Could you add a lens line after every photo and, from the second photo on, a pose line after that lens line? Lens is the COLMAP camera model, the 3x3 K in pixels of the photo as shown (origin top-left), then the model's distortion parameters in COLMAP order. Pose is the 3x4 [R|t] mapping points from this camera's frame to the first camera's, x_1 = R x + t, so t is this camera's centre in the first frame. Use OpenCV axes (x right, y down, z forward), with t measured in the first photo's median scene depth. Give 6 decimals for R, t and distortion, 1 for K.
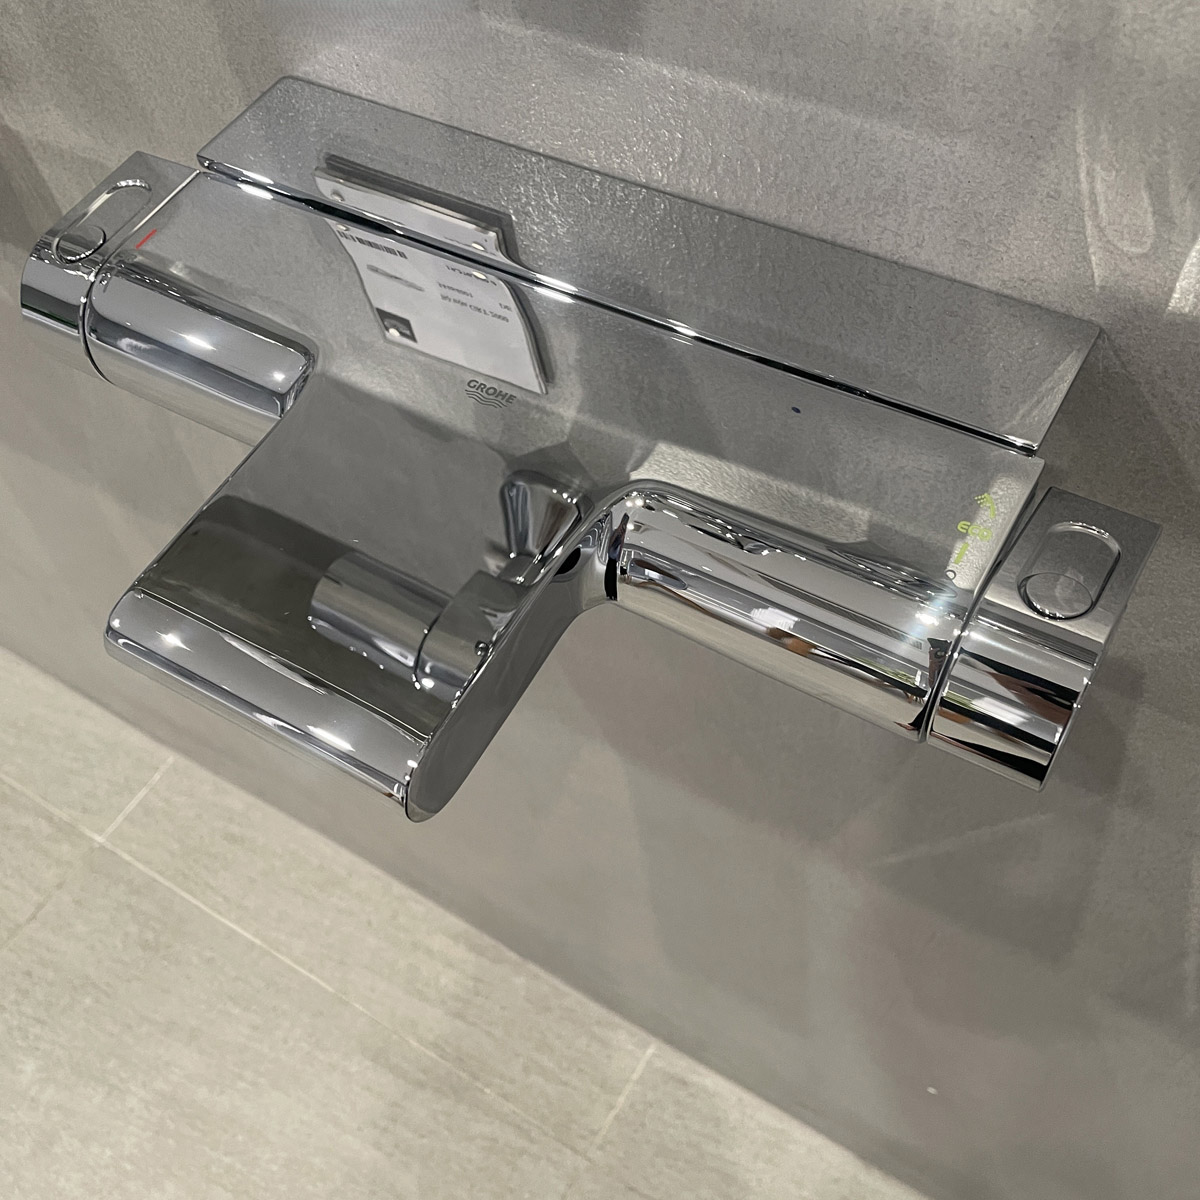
lens RADIAL K [[1263.1, 0, 600.0], [0, 1263.1, 600.0], [0, 0, 1]] dist [0.048023, -0.002446]
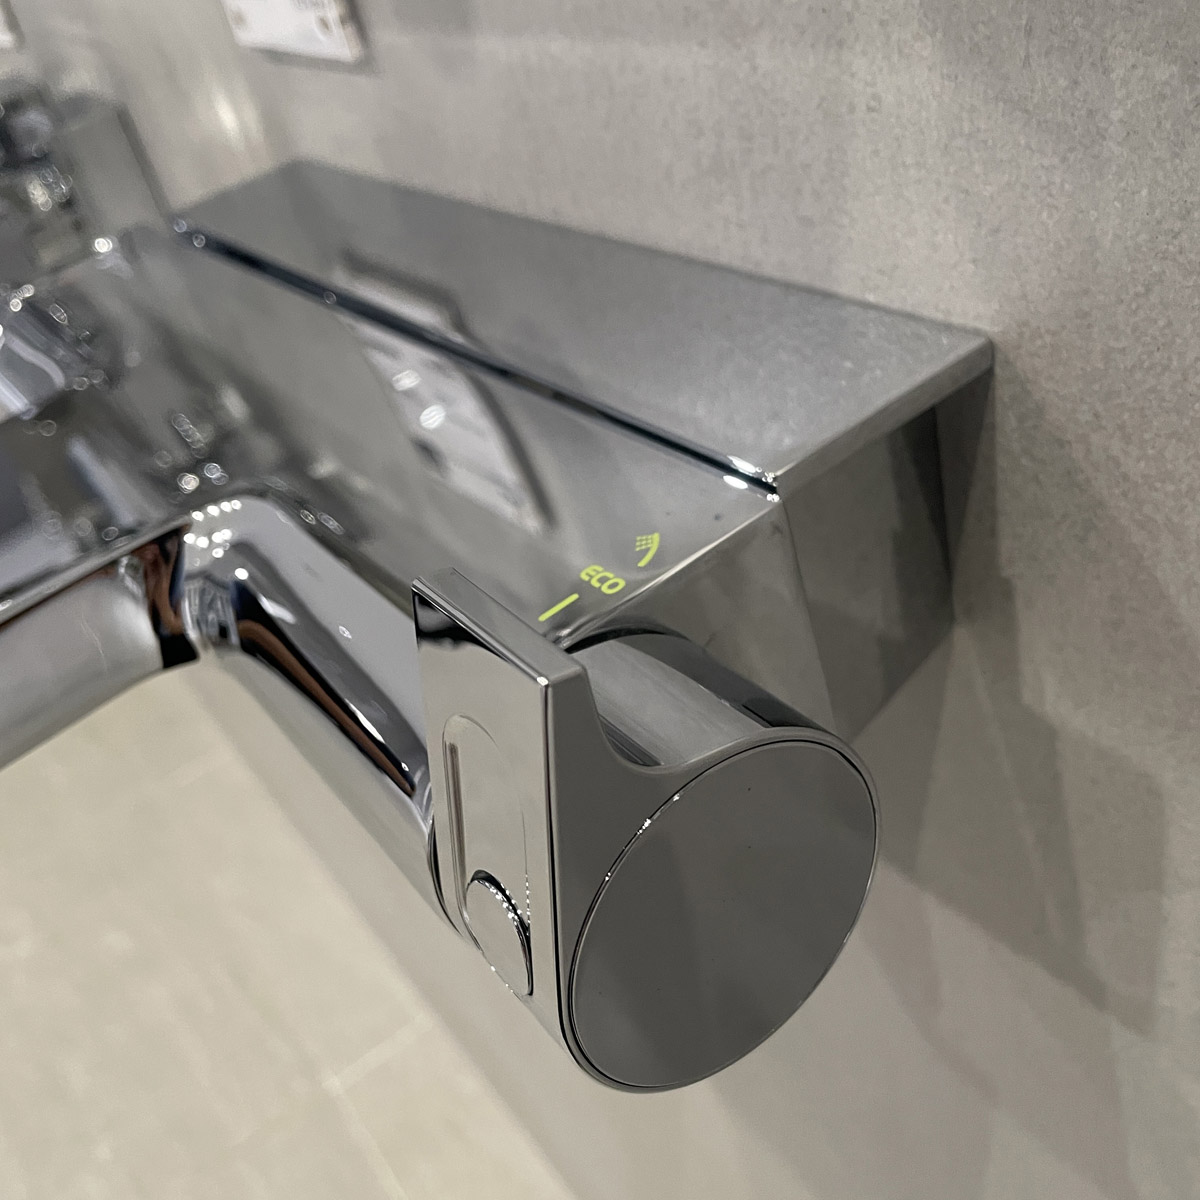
lens RADIAL K [[1267.2, 0, 600.0], [0, 1267.2, 600.0], [0, 0, 1]] dist [0.012983, -0.005348]
pose [[0.904069, 0.115658, -0.411439, 0.494572], [-0.227973, 0.944797, -0.235346, 0.082600], [0.361506, 0.306566, 0.880529, 0.459604]]
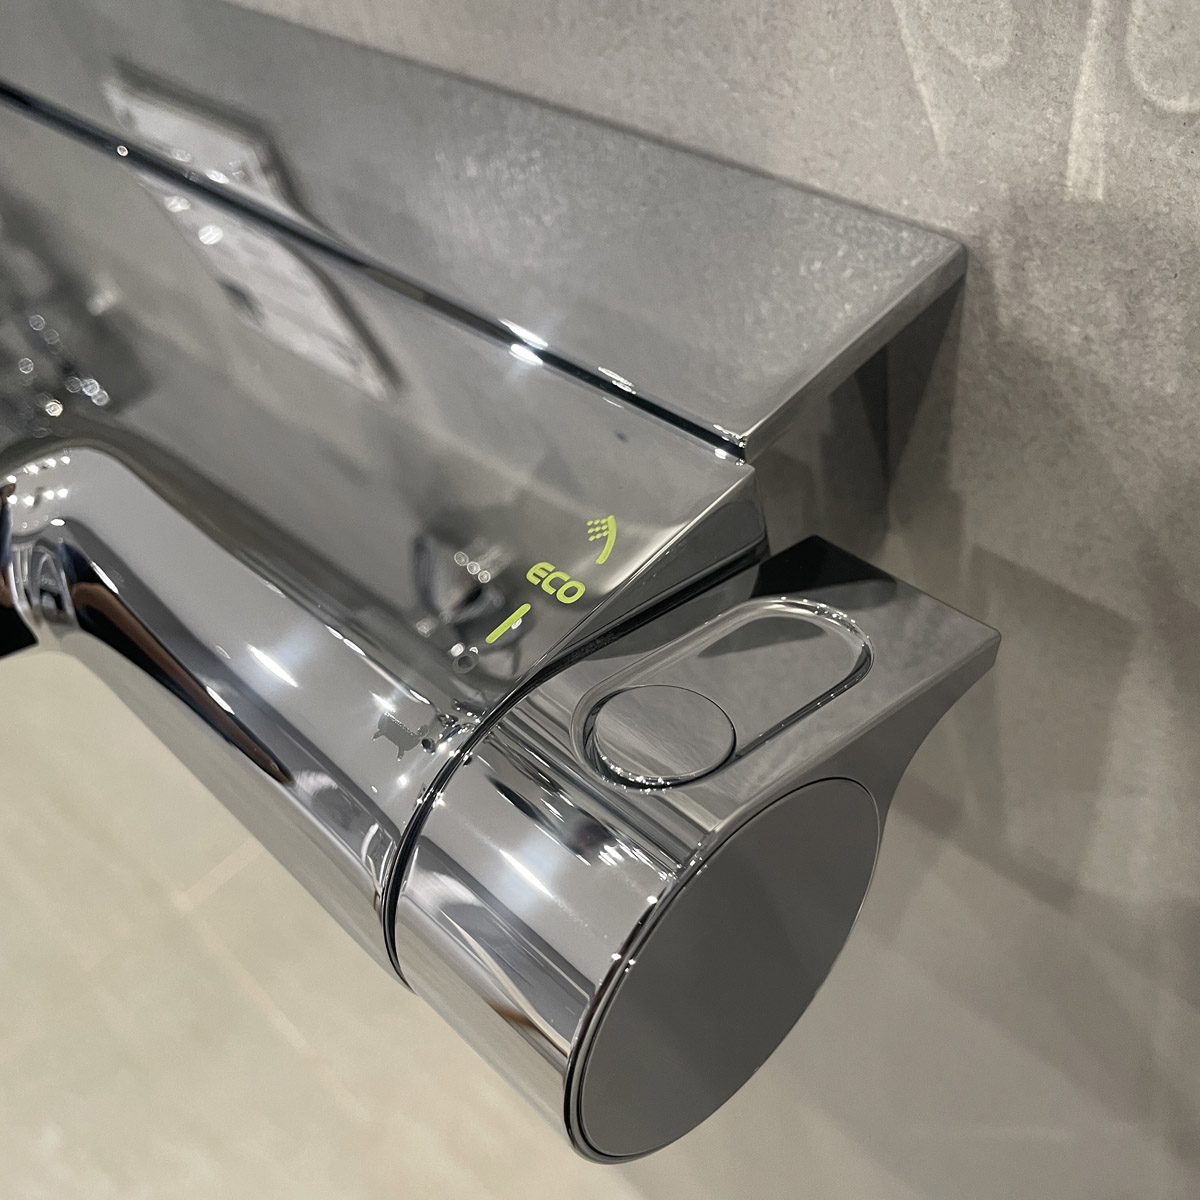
lens RADIAL K [[1287.9, 0, 581.2], [0, 1287.9, 603.7], [0, 0, 1]] dist [0.008582, -0.005675]
pose [[0.960637, 0.121554, -0.249802, 0.399291], [-0.144644, 0.986546, -0.076188, -0.010003], [0.237181, 0.109322, 0.965295, 0.488259]]
